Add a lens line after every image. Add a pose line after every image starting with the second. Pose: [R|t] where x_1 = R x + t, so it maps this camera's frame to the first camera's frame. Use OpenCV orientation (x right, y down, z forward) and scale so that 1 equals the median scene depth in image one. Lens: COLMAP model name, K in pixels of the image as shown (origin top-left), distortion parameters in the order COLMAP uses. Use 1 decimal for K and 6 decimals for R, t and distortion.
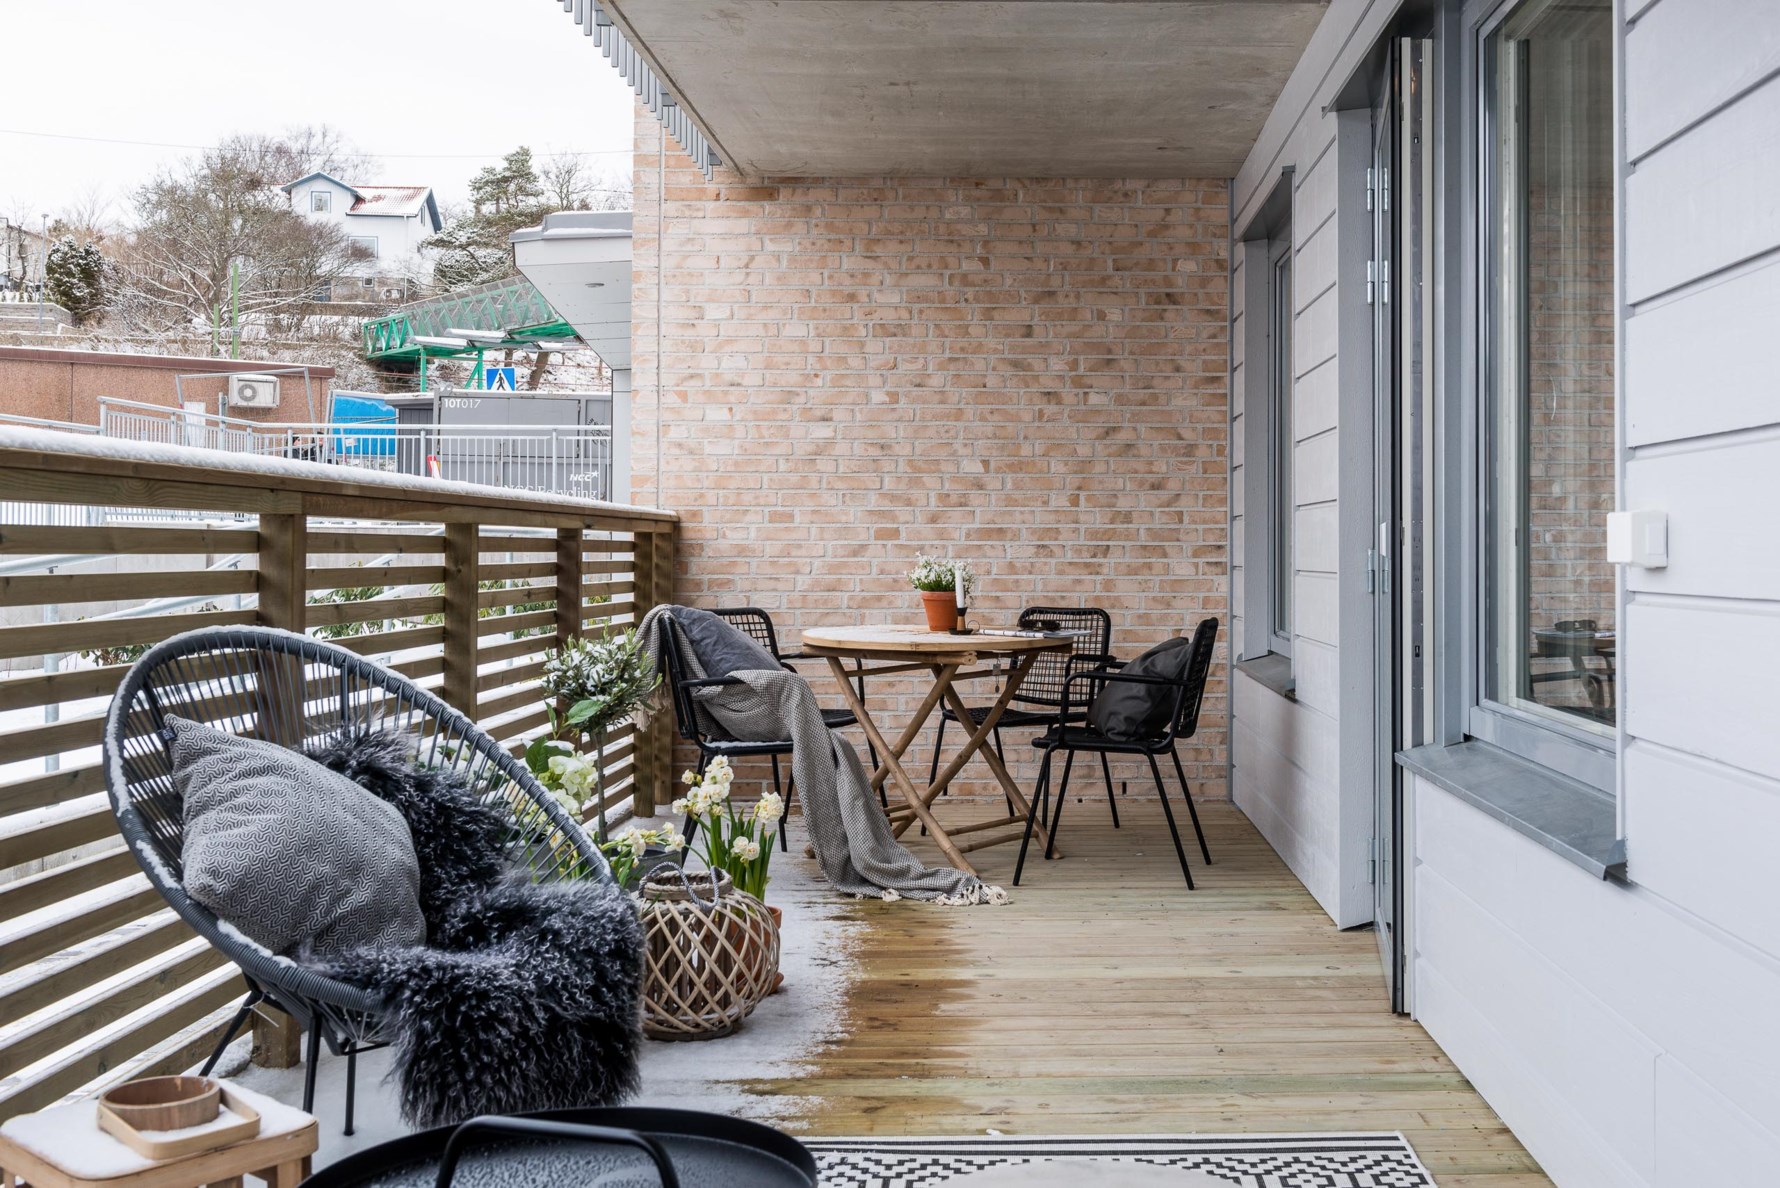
lens RADIAL K [[1893.3, 0, 883.6], [0, 1893.3, 525.3], [0, 0, 1]] dist [-0.002839, 0.000000]
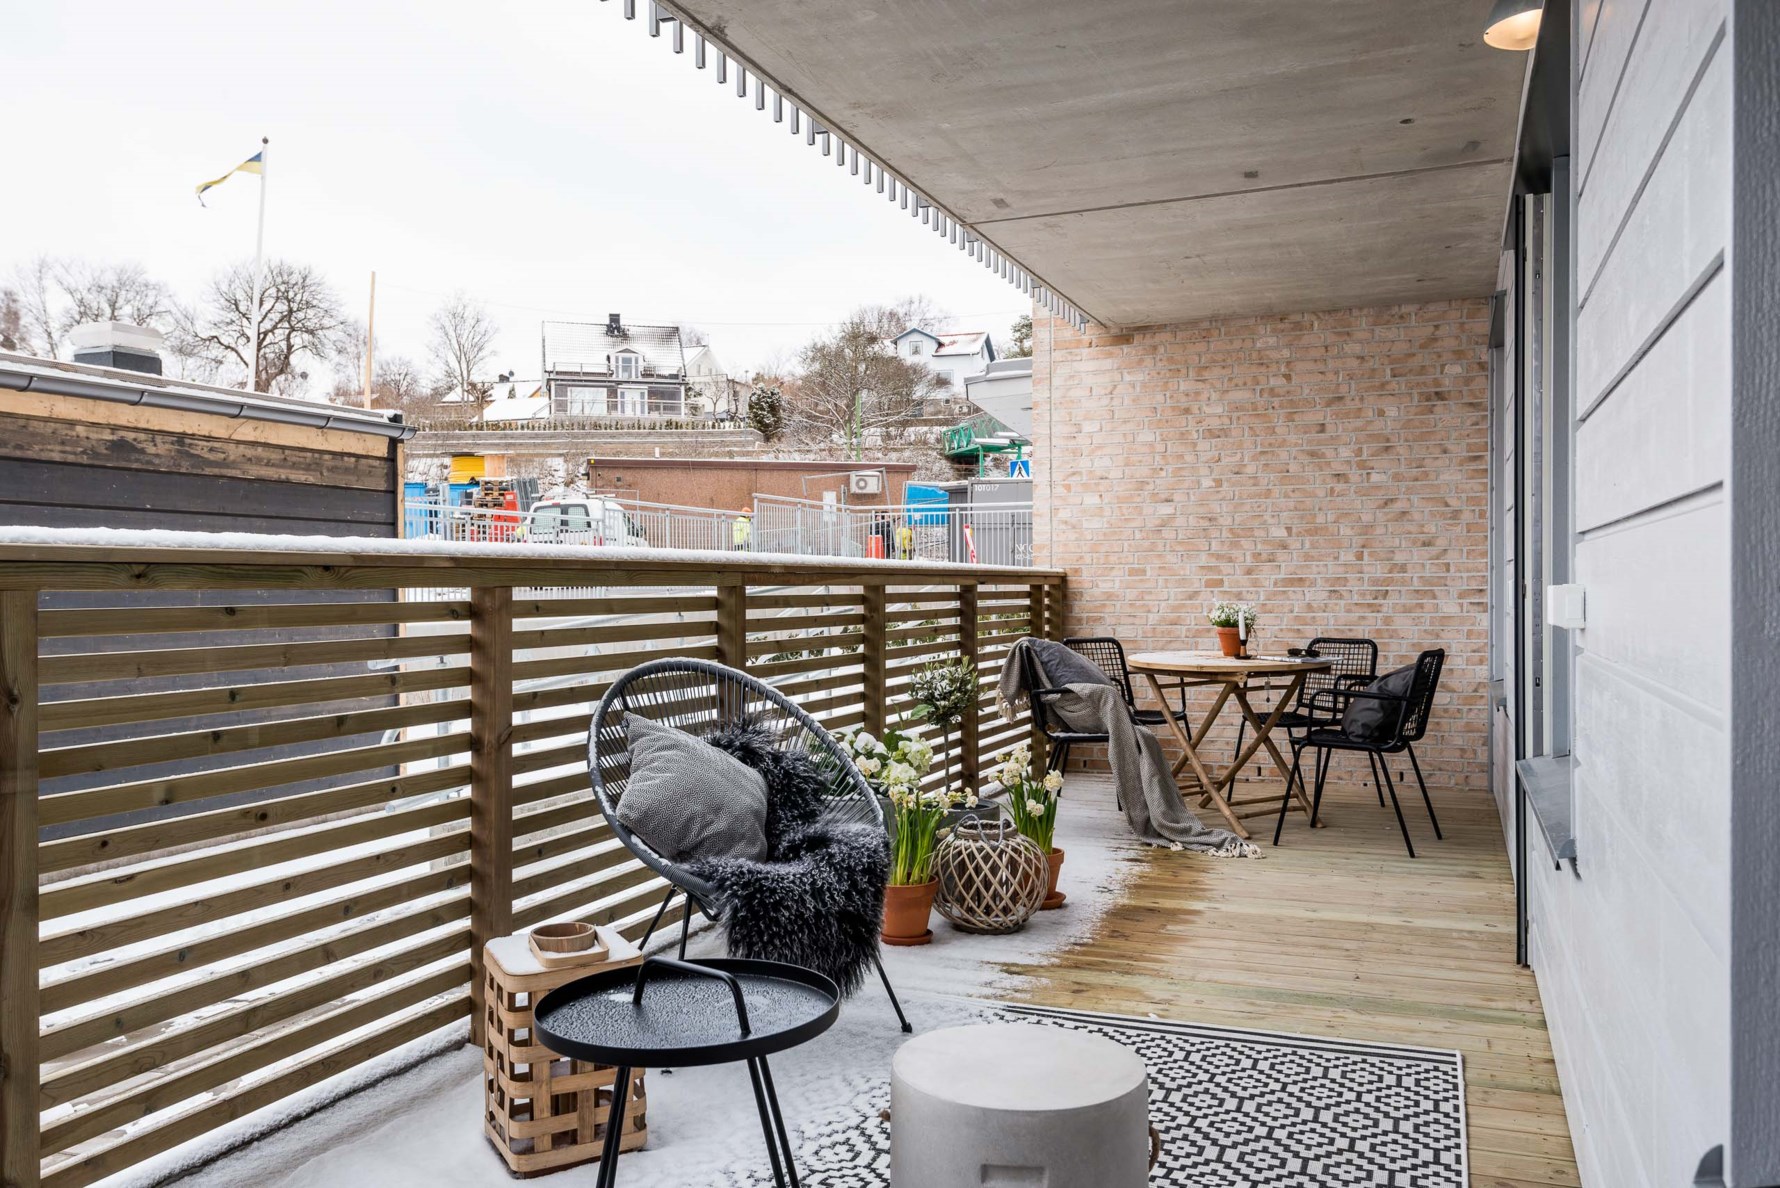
lens RADIAL K [[1439.0, 0, 889.6], [0, 1439.0, 584.6], [0, 0, 1]] dist [0.069669, 0.004541]
pose [[0.921210, -0.011456, -0.388898, 0.215137], [0.020099, 0.999633, 0.018163, -0.020230], [0.388547, -0.024548, 0.921102, -0.056576]]
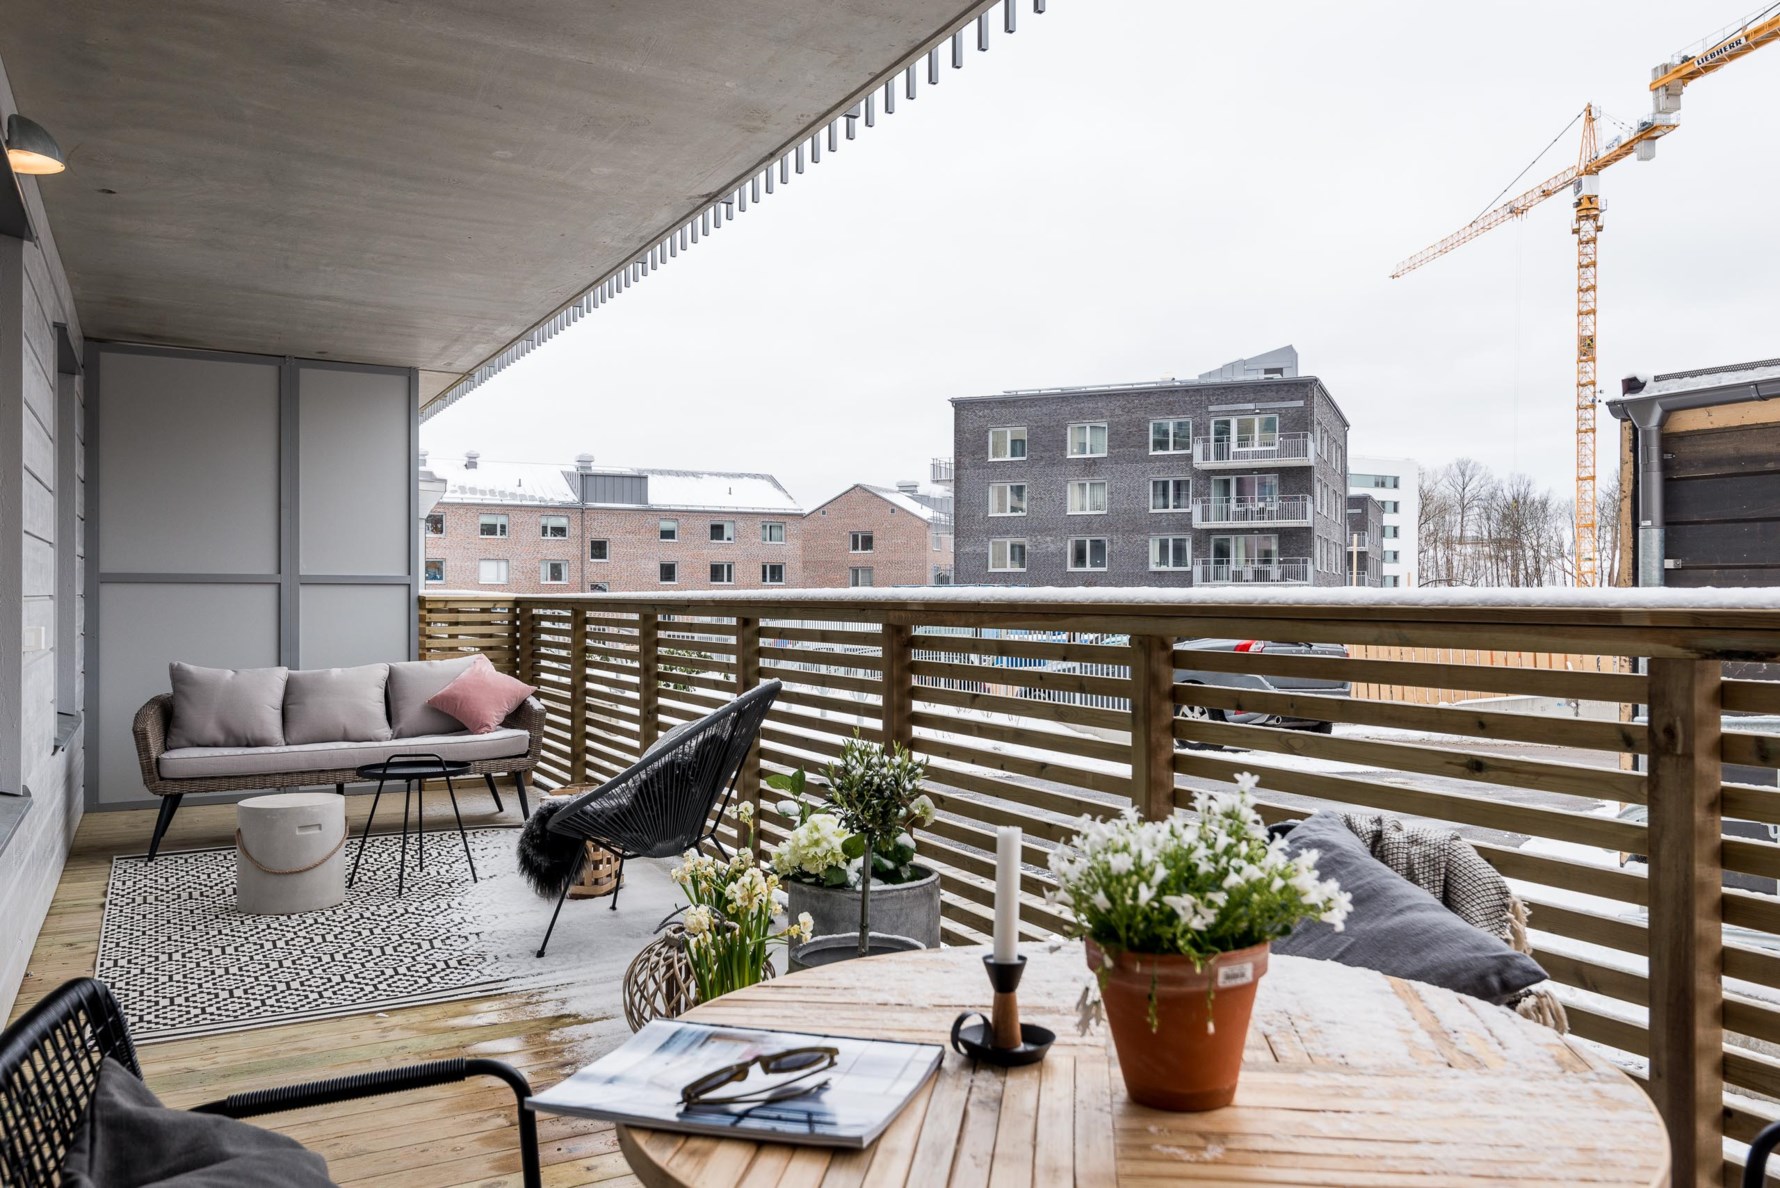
lens RADIAL K [[1342.3, 0, 885.8], [0, 1342.3, 592.1], [0, 0, 1]] dist [0.056913, 0.001376]
pose [[-0.897269, -0.007940, -0.441412, 0.133277], [0.000460, 0.999821, -0.018918, -0.009856], [0.441483, -0.017178, -0.897105, 1.534407]]
